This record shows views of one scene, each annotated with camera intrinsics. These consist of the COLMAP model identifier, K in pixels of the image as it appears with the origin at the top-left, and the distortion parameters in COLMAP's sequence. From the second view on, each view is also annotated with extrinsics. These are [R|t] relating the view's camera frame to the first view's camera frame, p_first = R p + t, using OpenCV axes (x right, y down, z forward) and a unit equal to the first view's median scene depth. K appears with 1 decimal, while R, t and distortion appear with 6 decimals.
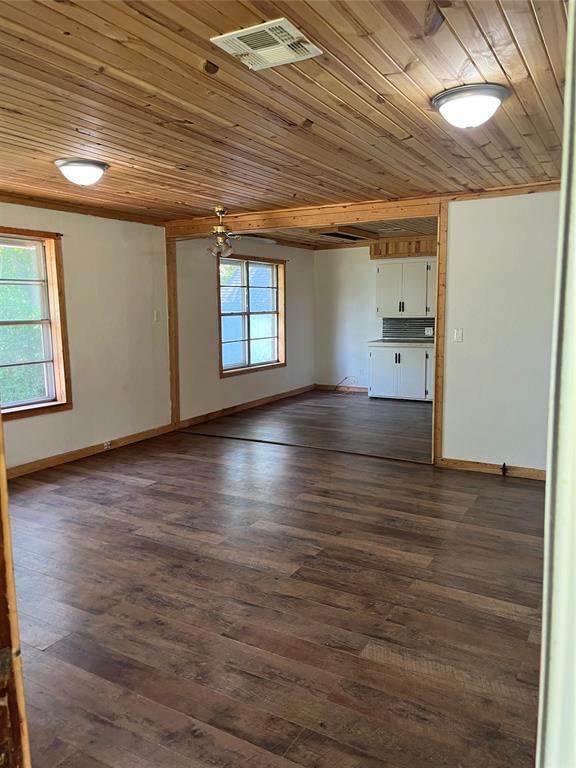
lens RADIAL K [[581.7, 0, 288.0], [0, 581.7, 384.0], [0, 0, 1]] dist [0.005077, -0.001258]
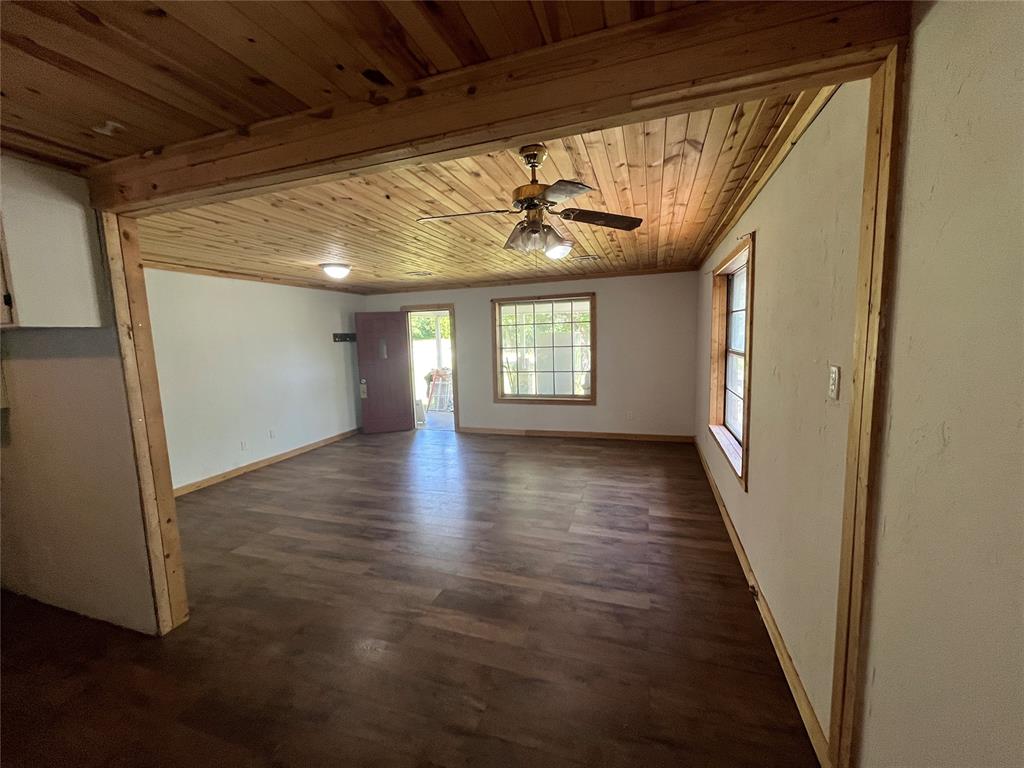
lens RADIAL K [[412.0, 0, 512.0], [0, 412.0, 384.0], [0, 0, 1]] dist [0.000177, 0.000030]
pose [[-0.979811, 0.069362, -0.187509, -0.036840], [0.021014, 0.968422, 0.248429, -0.289762], [0.198820, 0.239473, -0.950328, 1.968333]]
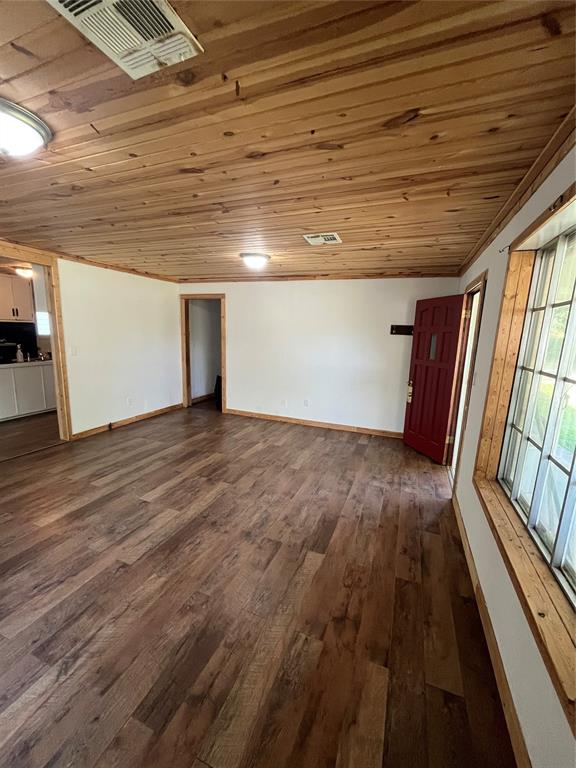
lens RADIAL K [[309.0, 0, 284.6], [0, 309.0, 384.0], [0, 0, 1]] dist [0.000177, 0.000030]
pose [[-0.141384, -0.160446, 0.976866, -0.768247], [0.098936, 0.979548, 0.175205, -0.115152], [-0.984999, 0.121418, -0.122618, 0.756876]]
